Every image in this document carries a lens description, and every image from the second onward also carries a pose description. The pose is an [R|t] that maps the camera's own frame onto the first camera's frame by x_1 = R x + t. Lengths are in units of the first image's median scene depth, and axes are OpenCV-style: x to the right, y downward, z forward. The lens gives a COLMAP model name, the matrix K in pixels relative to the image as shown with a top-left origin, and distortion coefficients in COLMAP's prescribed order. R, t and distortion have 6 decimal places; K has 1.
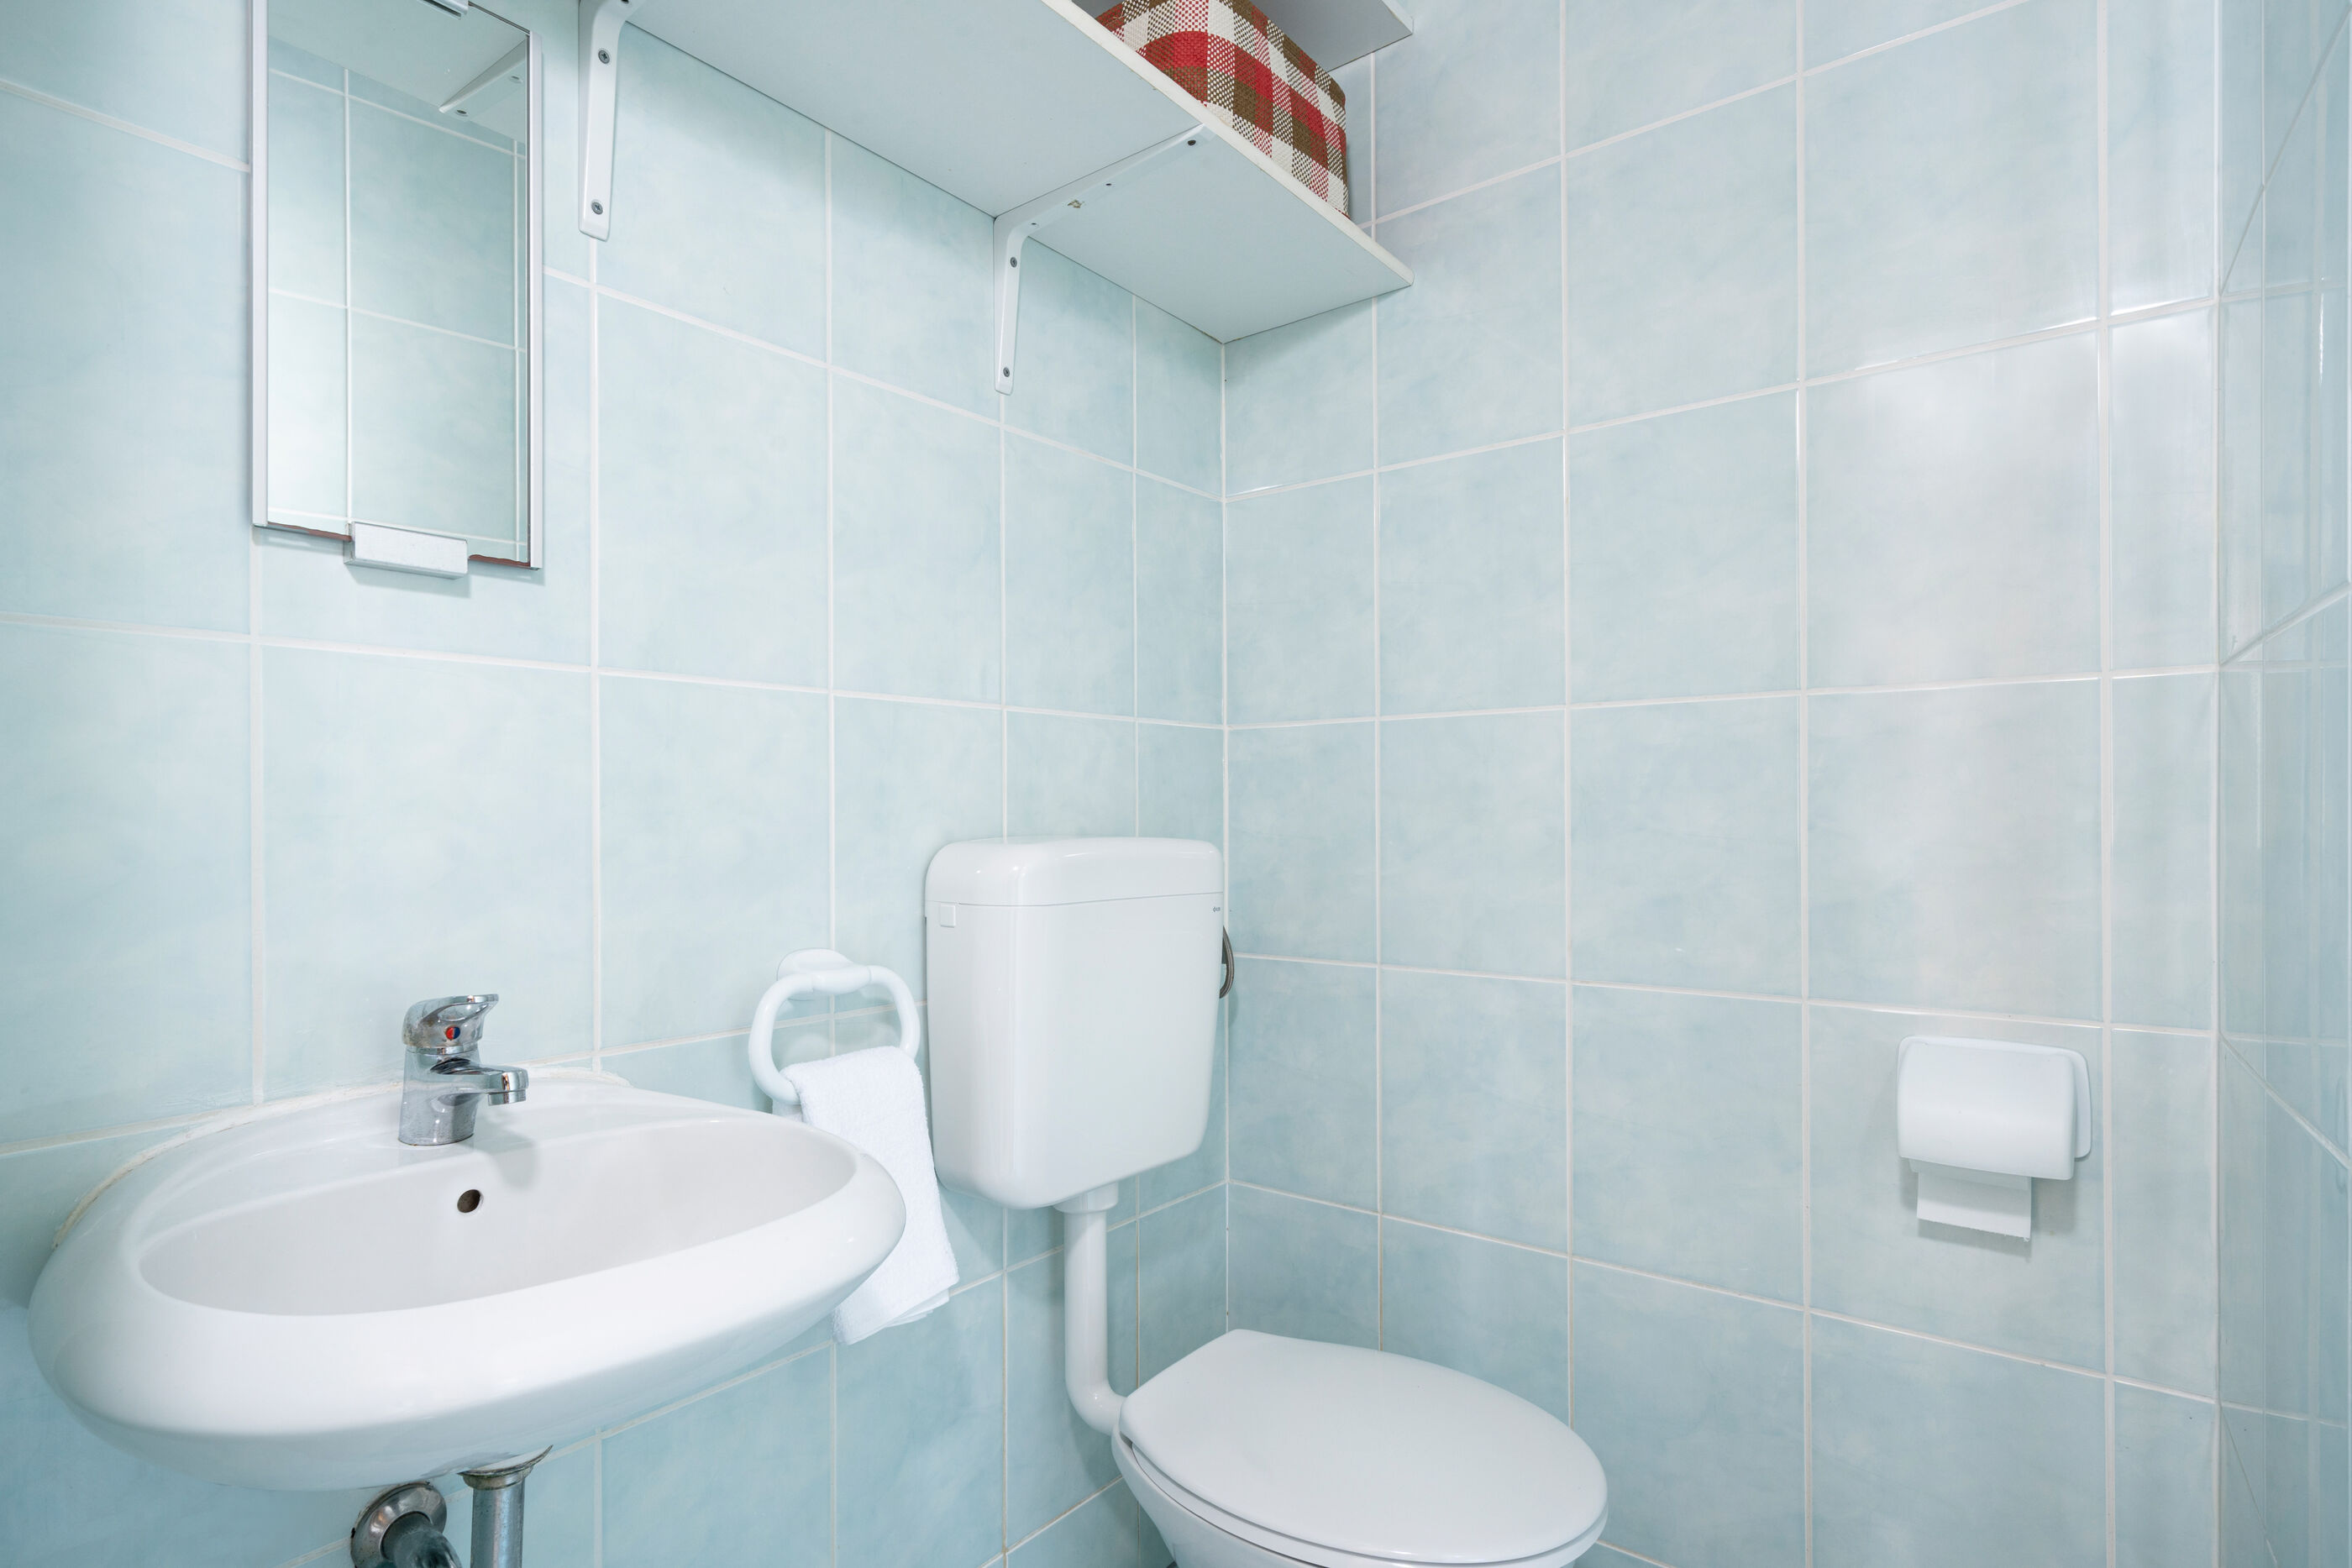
lens RADIAL K [[1152.3, 0, 1176.0], [0, 1152.3, 784.0], [0, 0, 1]] dist [0.003485, -0.000063]
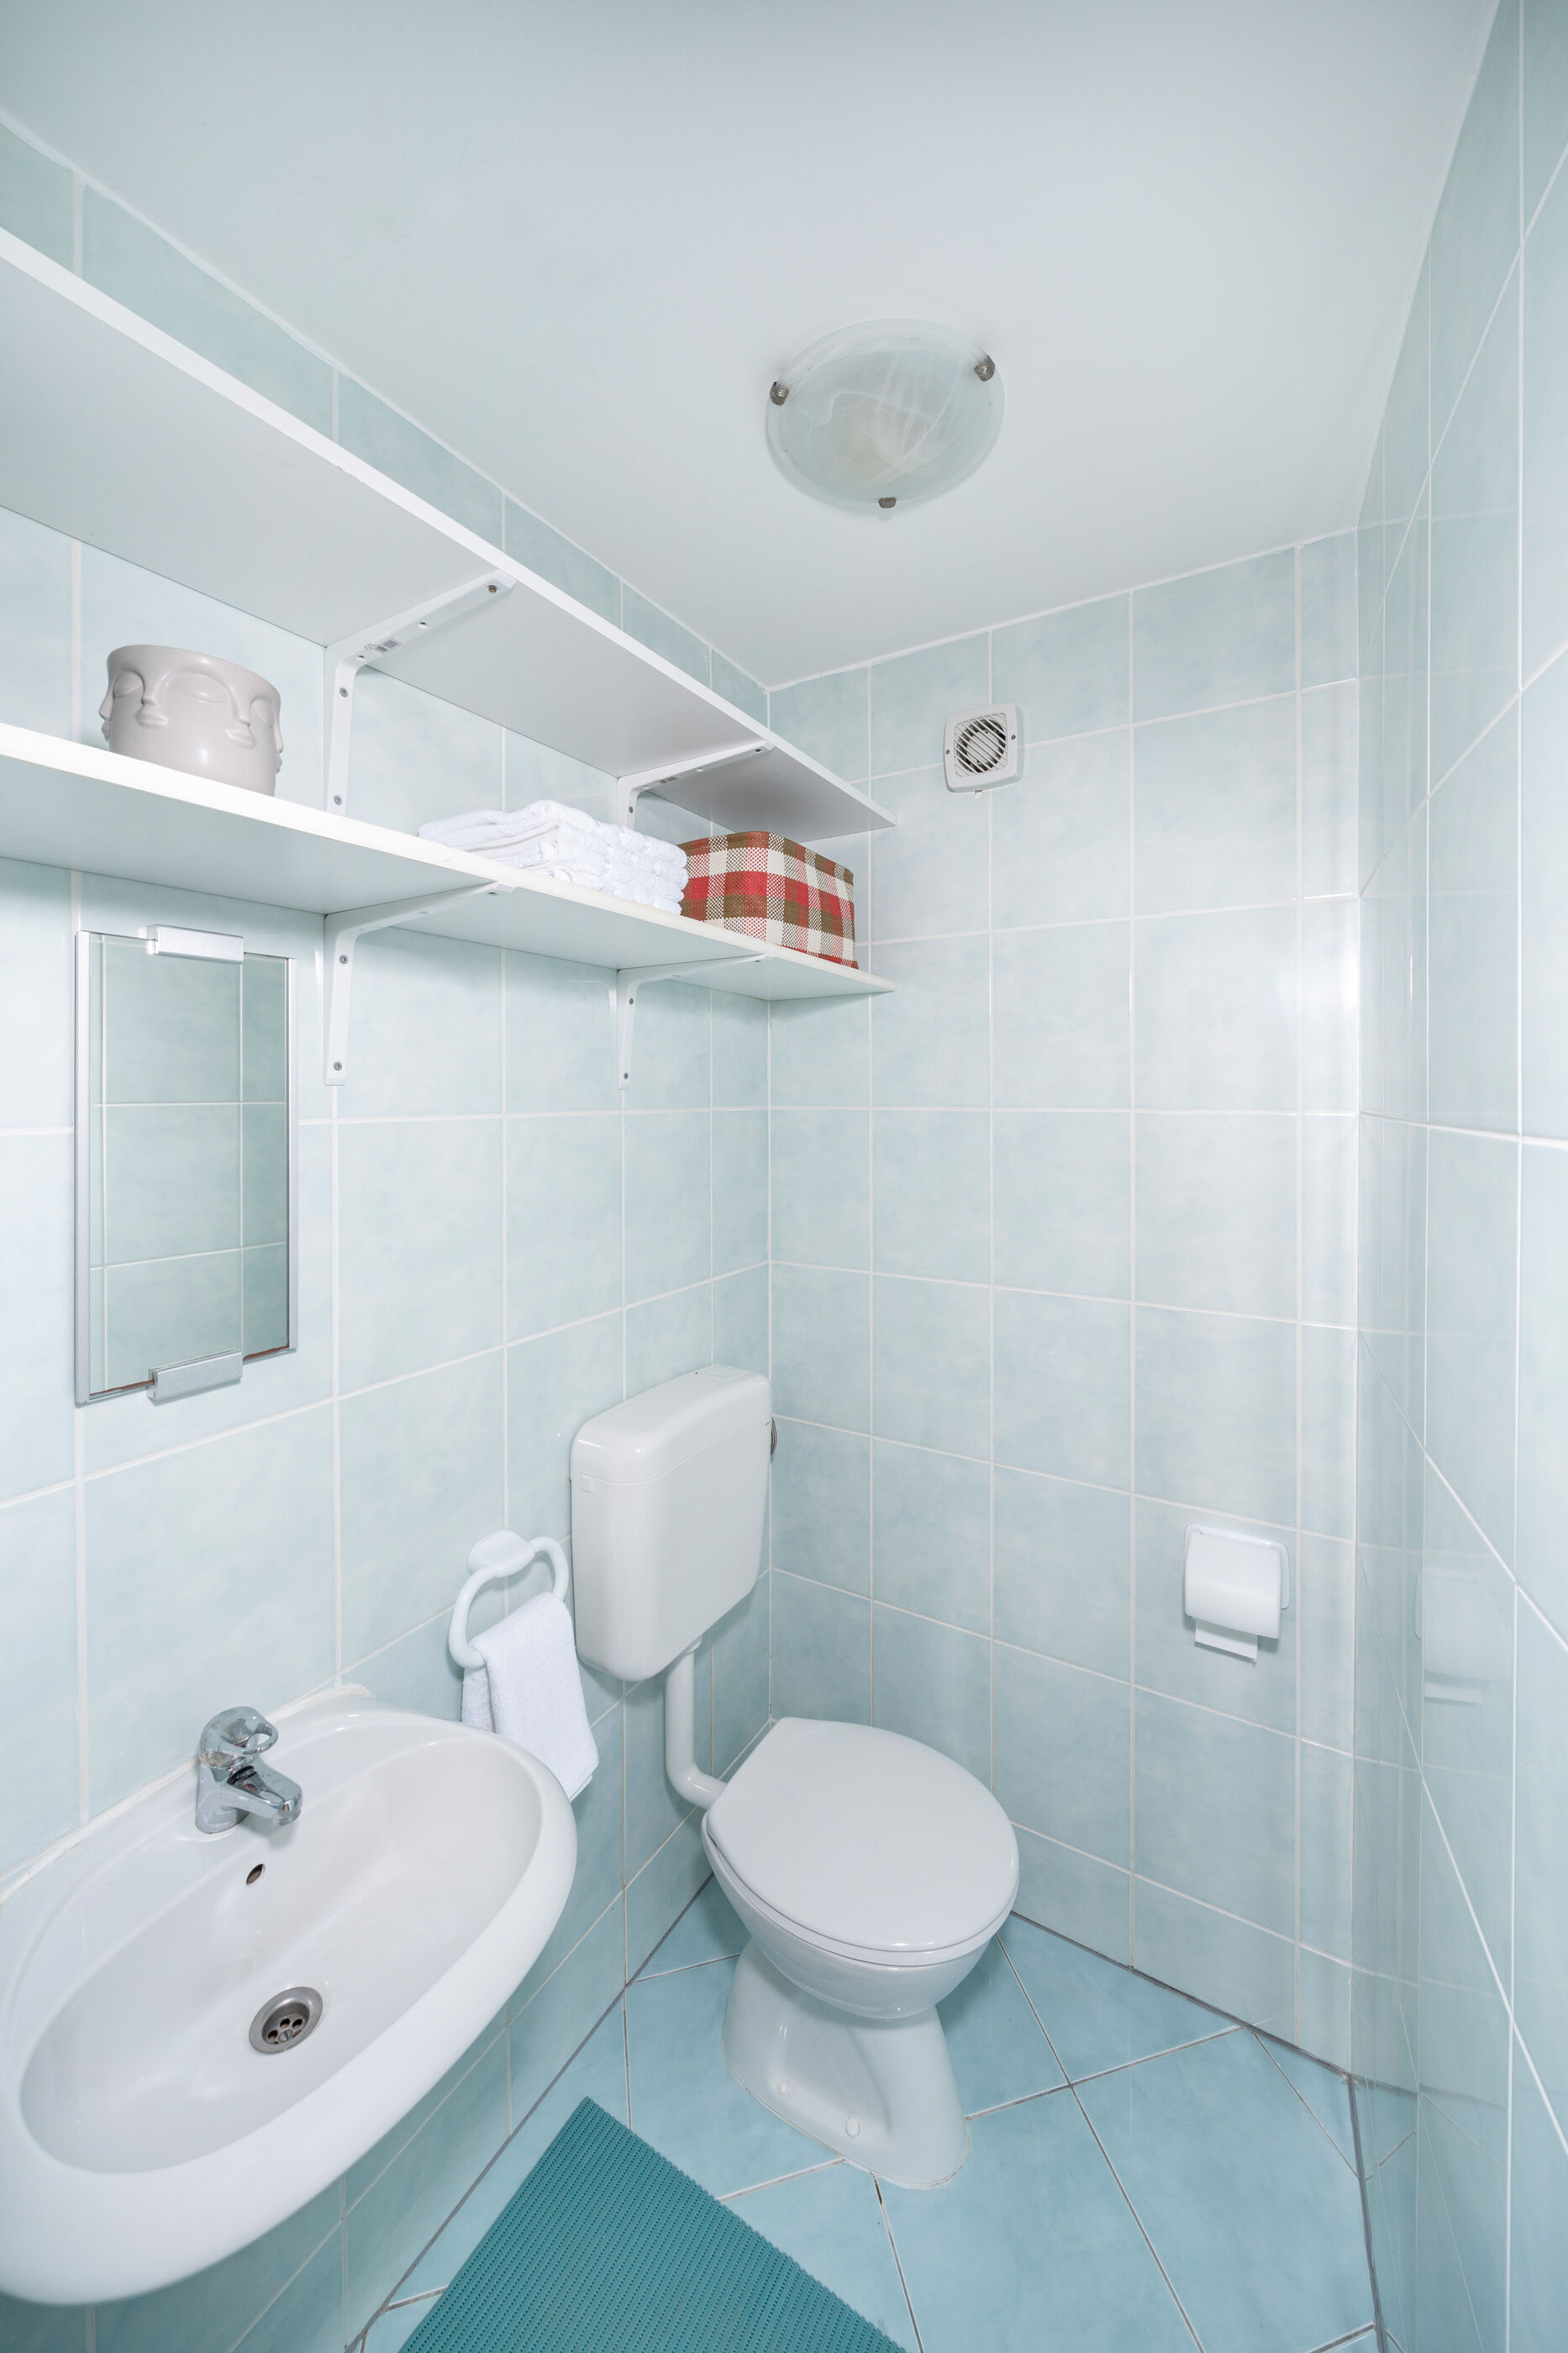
lens RADIAL K [[787.1, 0, 839.7], [0, 787.1, 1094.3], [0, 0, 1]] dist [0.001611, -0.003901]
pose [[0.987464, 0.003848, 0.157795, -0.039962], [-0.004431, 0.999985, 0.003343, -0.365067], [-0.157779, -0.004001, 0.987466, -0.028969]]
